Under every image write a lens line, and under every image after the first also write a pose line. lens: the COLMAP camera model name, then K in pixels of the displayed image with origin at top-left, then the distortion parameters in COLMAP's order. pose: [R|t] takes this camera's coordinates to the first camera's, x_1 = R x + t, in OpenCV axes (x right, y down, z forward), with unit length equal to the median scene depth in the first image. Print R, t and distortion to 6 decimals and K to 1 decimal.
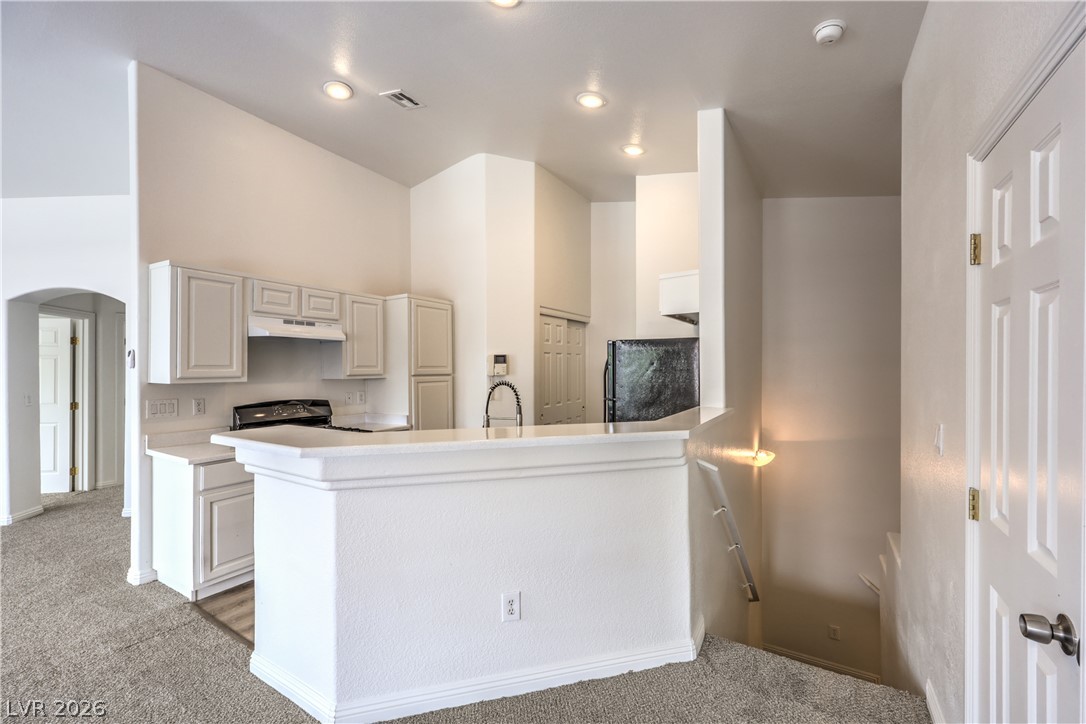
lens RADIAL K [[448.1, 0, 558.9], [0, 448.1, 366.2], [0, 0, 1]] dist [-0.001574, 0.000515]
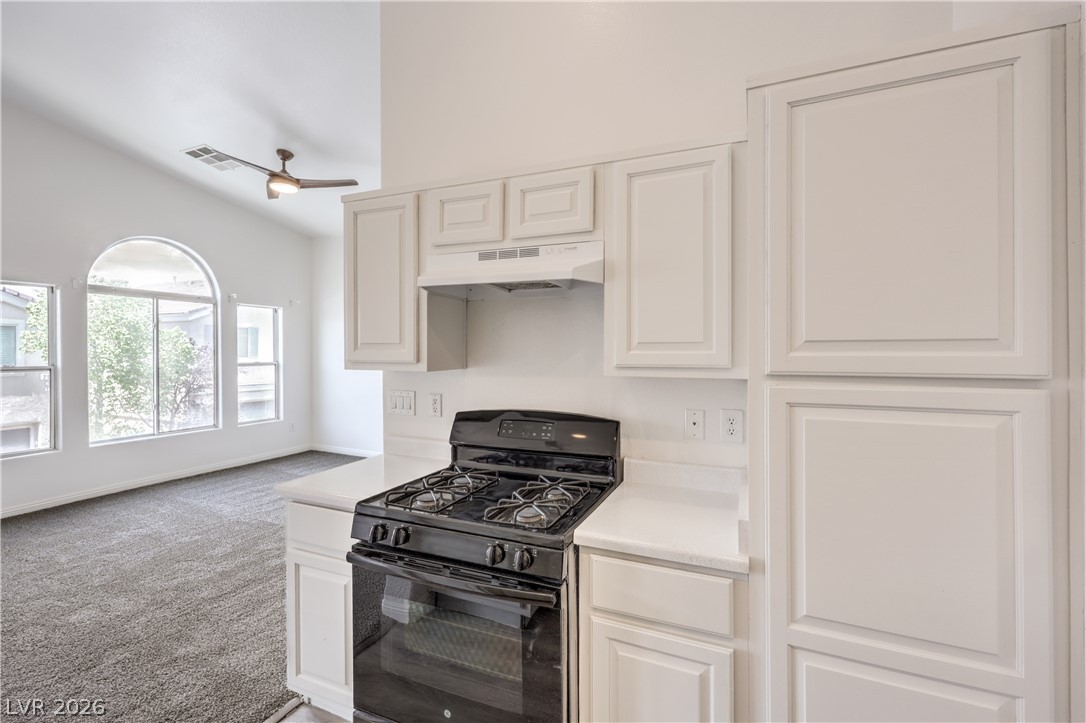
lens RADIAL K [[464.2, 0, 541.1], [0, 464.2, 353.4], [0, 0, 1]] dist [0.002196, 0.000379]
pose [[0.105397, 0.007562, -0.994401, -0.074970], [-0.001010, 0.999971, 0.007498, 0.005727], [0.994430, 0.000214, 0.105401, 0.939117]]
